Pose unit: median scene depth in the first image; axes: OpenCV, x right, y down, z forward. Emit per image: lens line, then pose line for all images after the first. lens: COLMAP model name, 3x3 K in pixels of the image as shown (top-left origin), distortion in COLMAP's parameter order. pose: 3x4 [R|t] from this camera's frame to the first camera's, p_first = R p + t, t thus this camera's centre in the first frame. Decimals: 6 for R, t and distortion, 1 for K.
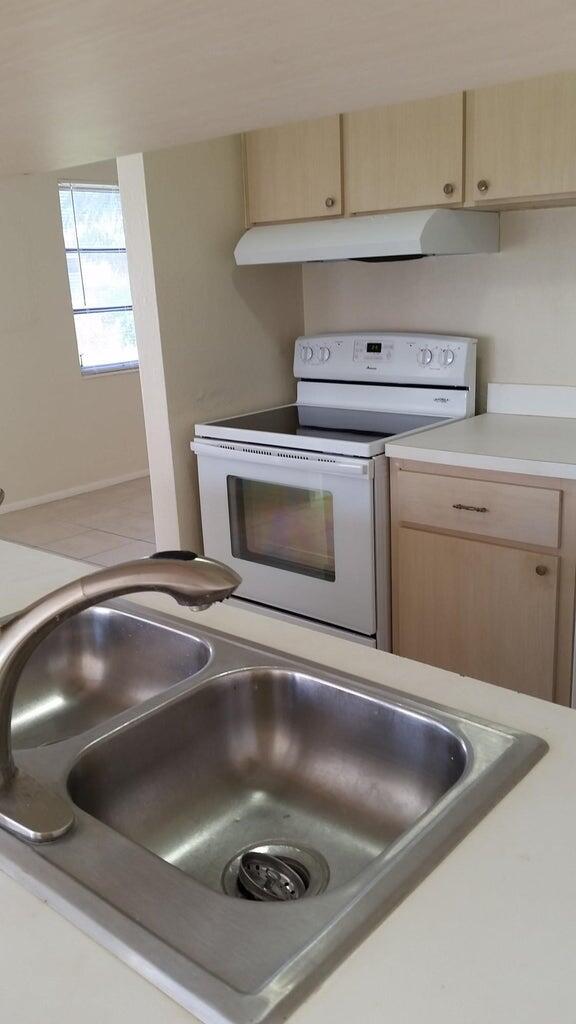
lens RADIAL K [[867.2, 0, 288.0], [0, 867.2, 512.0], [0, 0, 1]] dist [0.137270, -0.225617]
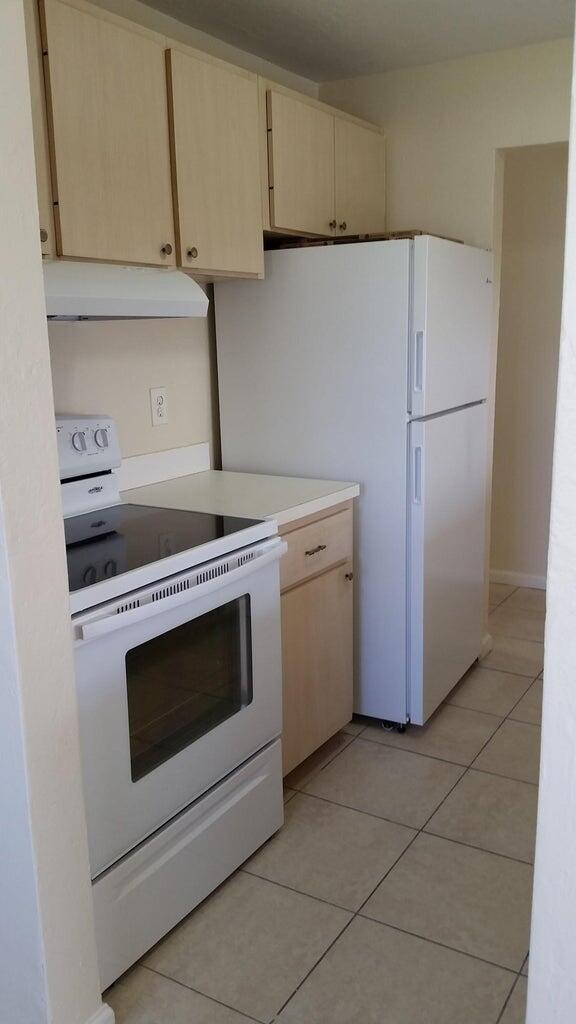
lens RADIAL K [[867.2, 0, 288.0], [0, 867.2, 512.0], [0, 0, 1]] dist [0.137270, -0.225617]
pose [[-0.160298, -0.174947, 0.971441, -0.766723], [0.281176, 0.935300, 0.214836, -0.269654], [-0.946174, 0.307584, -0.100736, 1.042951]]
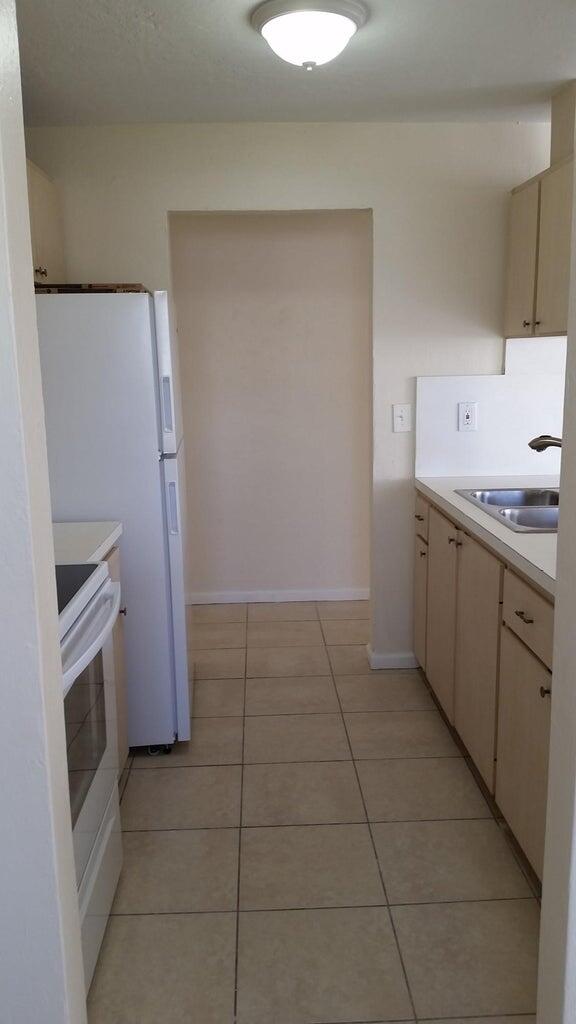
lens RADIAL K [[867.2, 0, 288.0], [0, 867.2, 512.0], [0, 0, 1]] dist [0.137270, -0.225617]
pose [[-0.669338, -0.090166, 0.737466, -0.697432], [0.239590, 0.913384, 0.329130, -0.378503], [-0.703266, 0.396989, -0.589760, 1.353740]]
